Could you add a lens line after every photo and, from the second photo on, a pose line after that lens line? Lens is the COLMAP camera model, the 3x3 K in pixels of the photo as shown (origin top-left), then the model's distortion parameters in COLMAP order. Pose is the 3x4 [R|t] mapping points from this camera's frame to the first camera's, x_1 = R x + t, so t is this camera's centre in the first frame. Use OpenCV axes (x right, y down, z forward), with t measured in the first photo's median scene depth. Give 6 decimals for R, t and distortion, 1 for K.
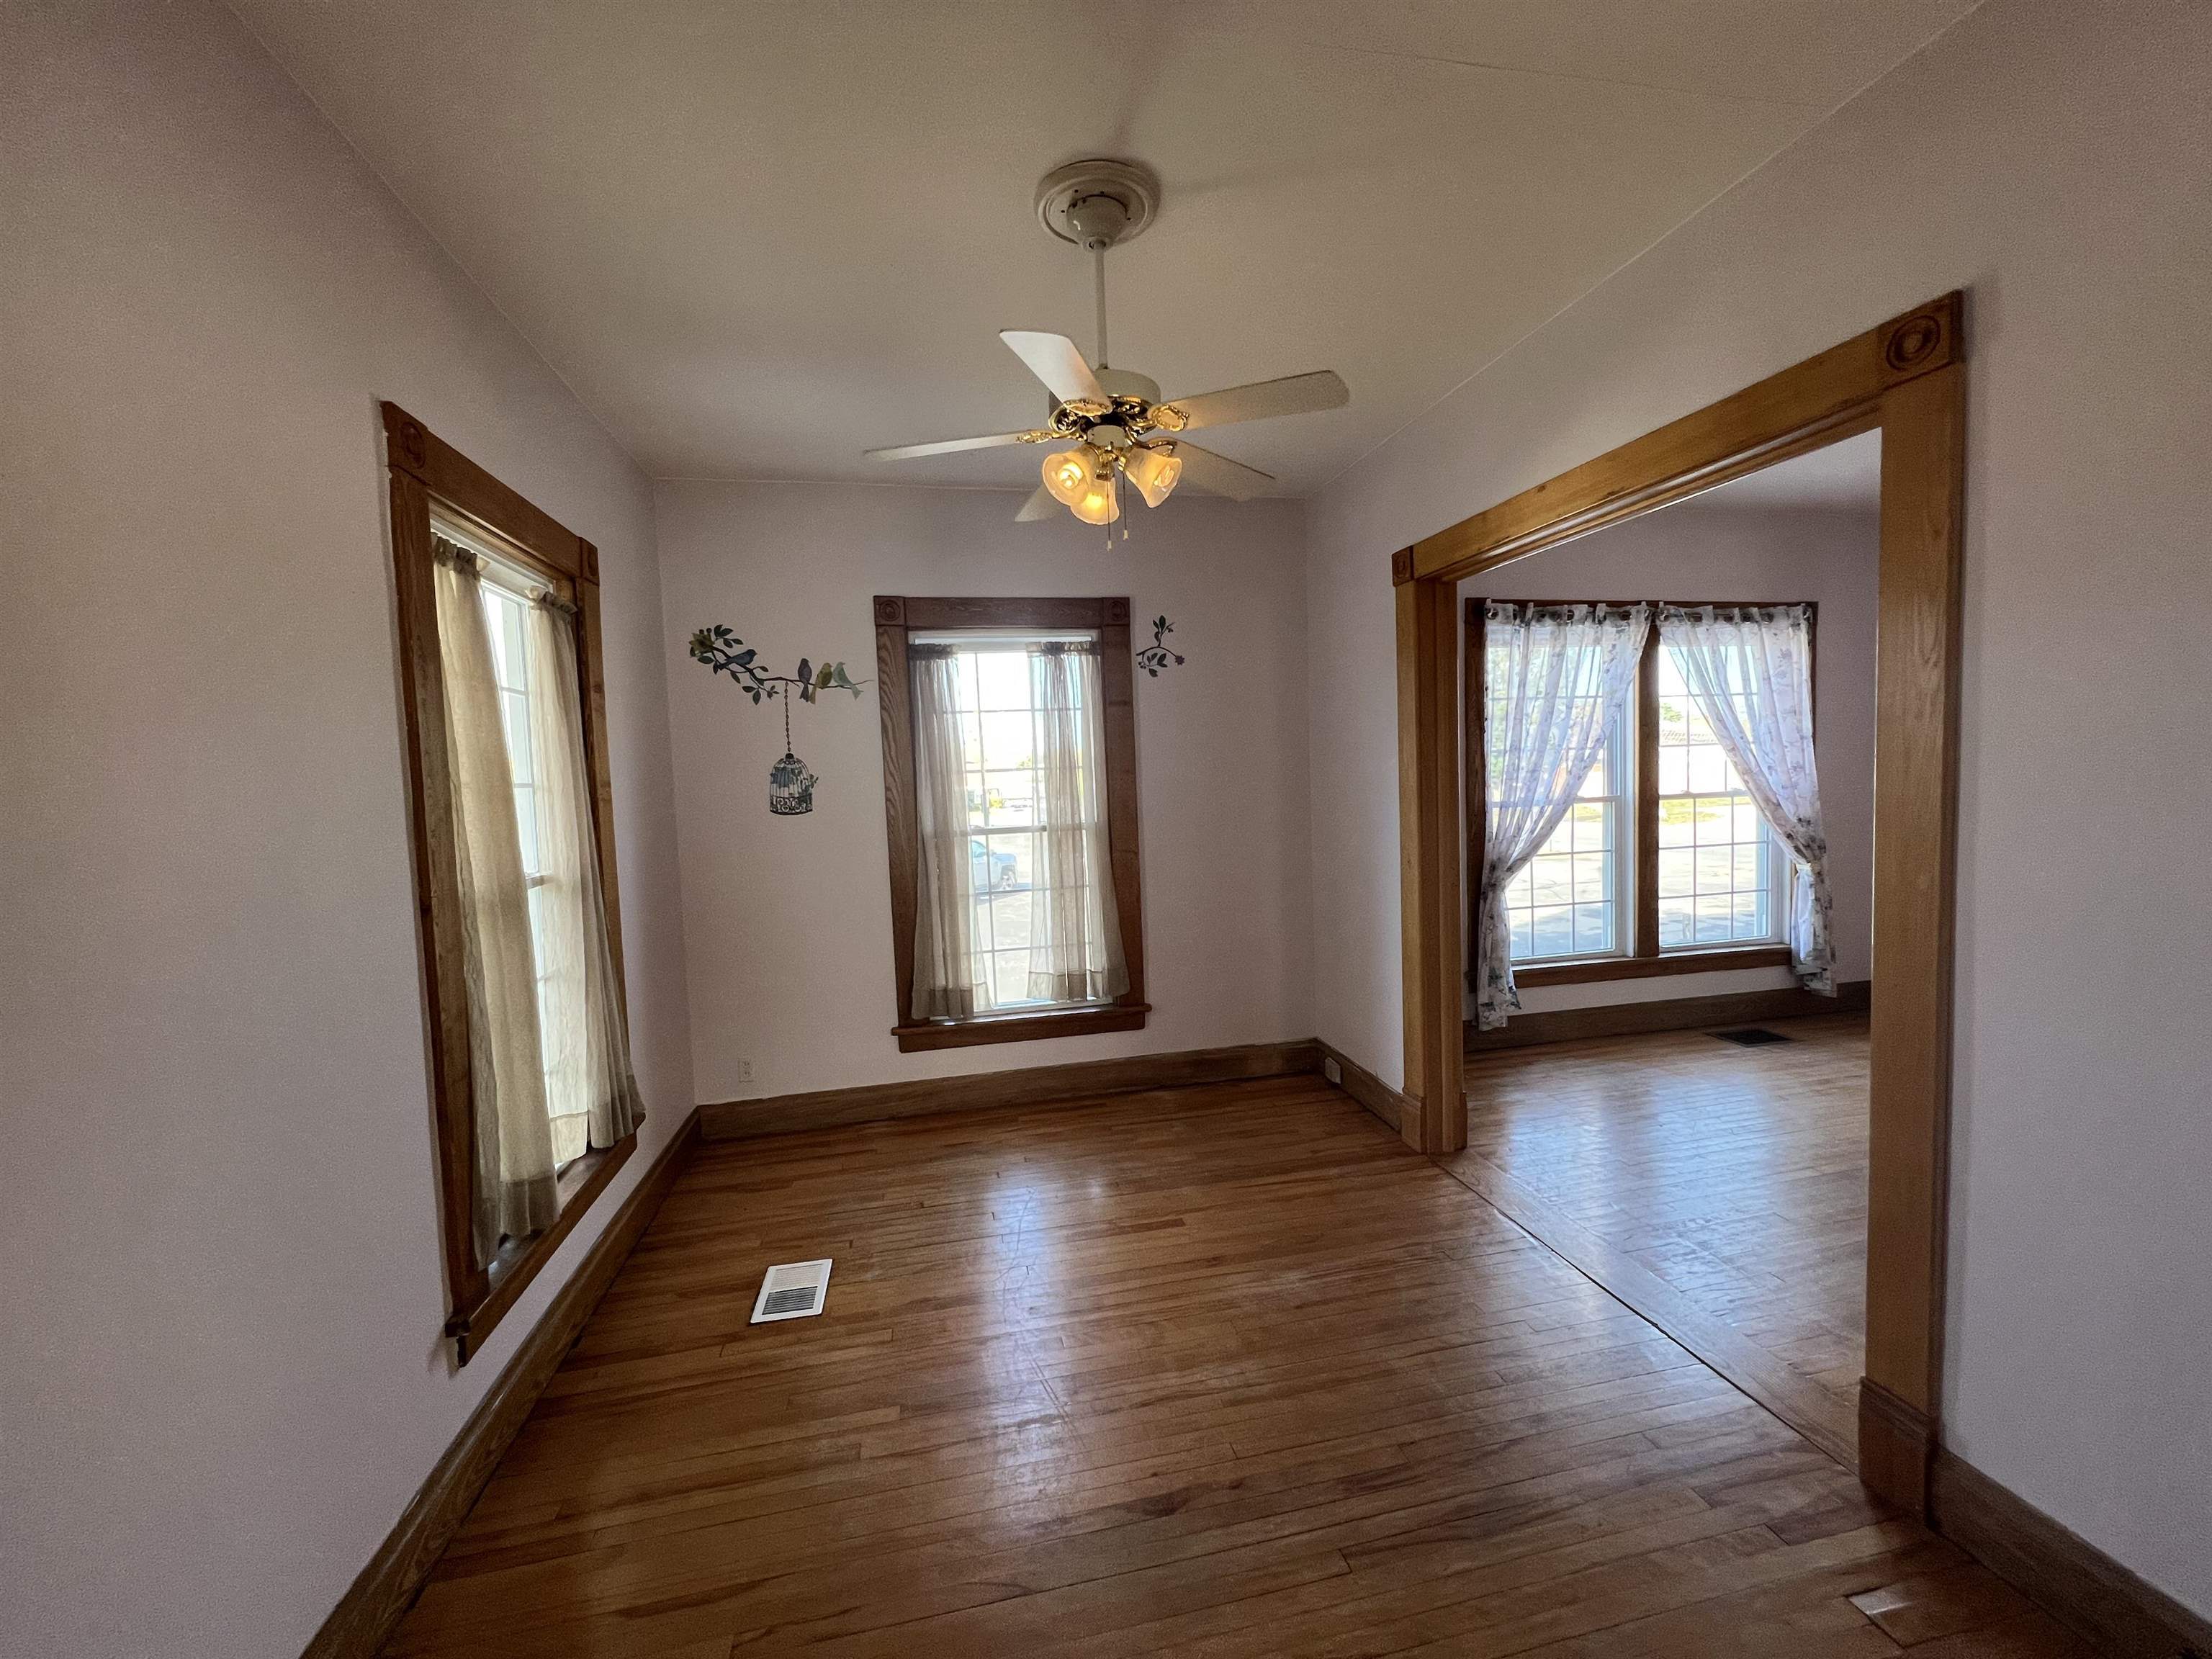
lens RADIAL K [[882.6, 0, 1107.5], [0, 882.6, 827.0], [0, 0, 1]] dist [-0.000112, 0.000766]
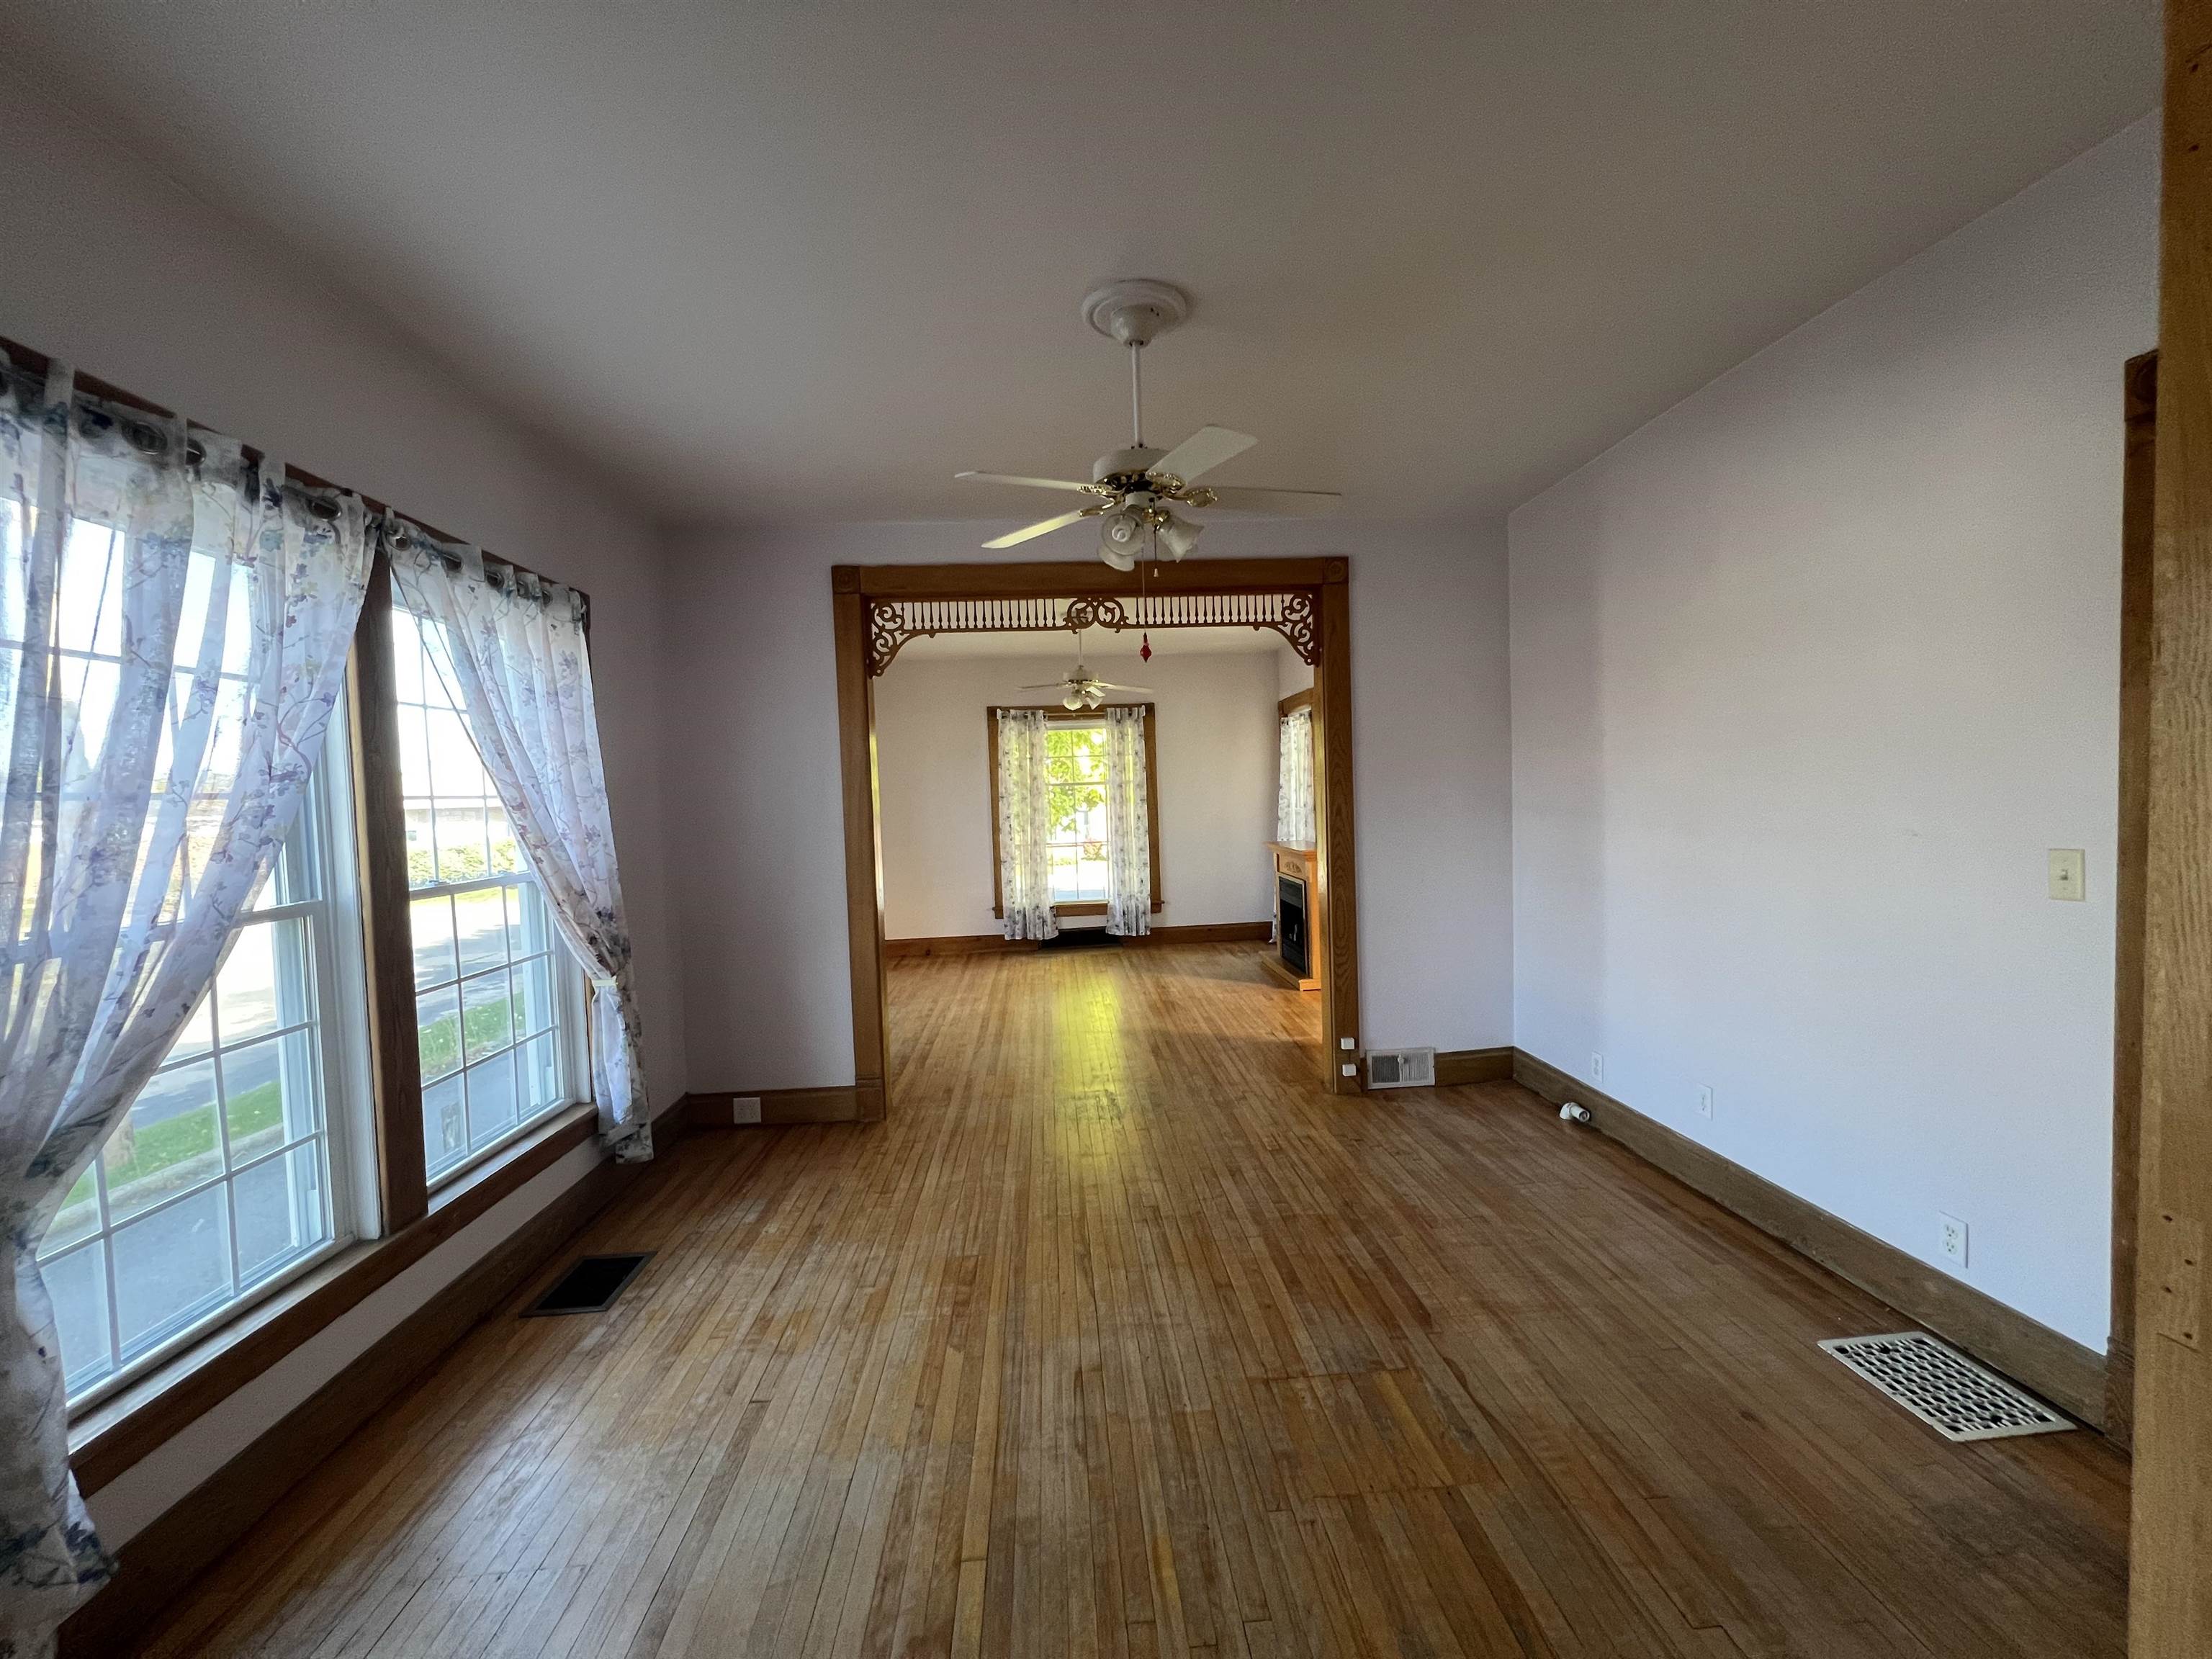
lens RADIAL K [[882.6, 0, 1112.5], [0, 882.6, 830.0], [0, 0, 1]] dist [-0.000112, 0.000766]
pose [[0.137225, -0.007670, 0.990510, 0.186014], [0.084430, 0.996421, -0.003981, -0.037055], [-0.986935, 0.084175, 0.137382, 0.542847]]
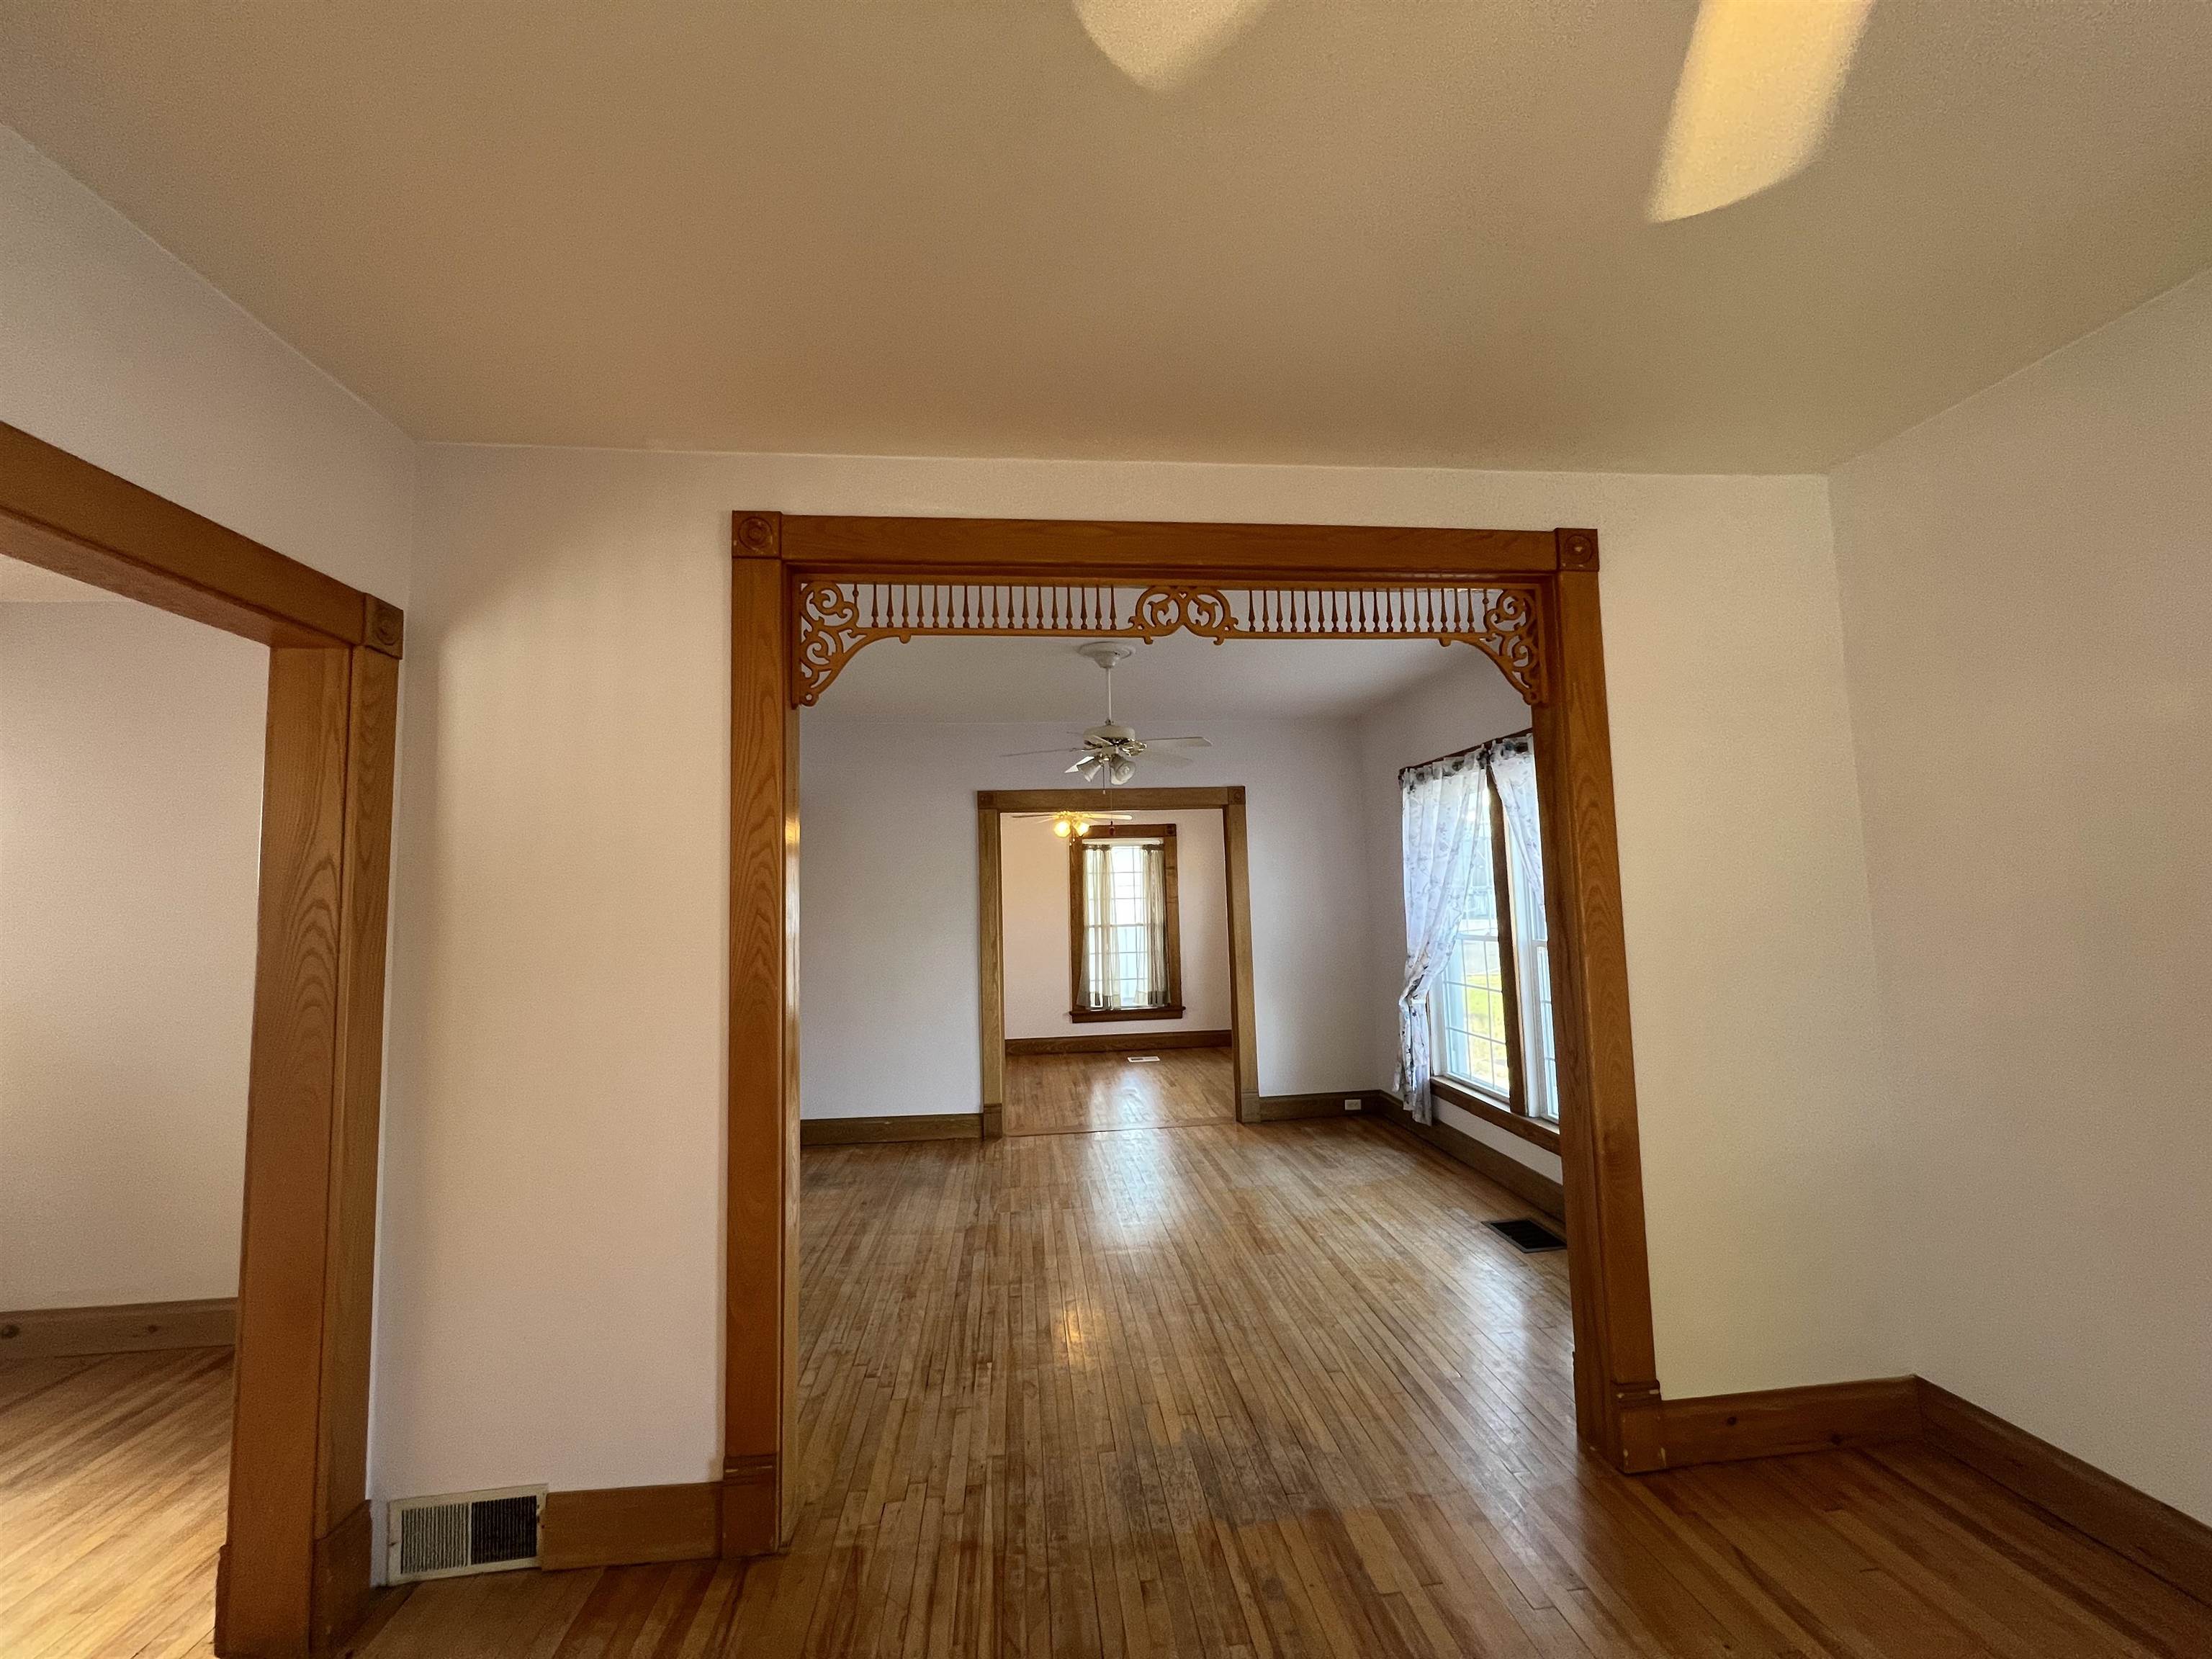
lens RADIAL K [[882.6, 0, 1099.2], [0, 882.6, 830.0], [0, 0, 1]] dist [-0.000112, 0.000766]
pose [[-0.118229, -0.034318, -0.992393, 1.641400], [-0.028656, 0.999104, -0.031136, -0.113676], [0.992573, 0.024756, -0.119107, 0.683695]]
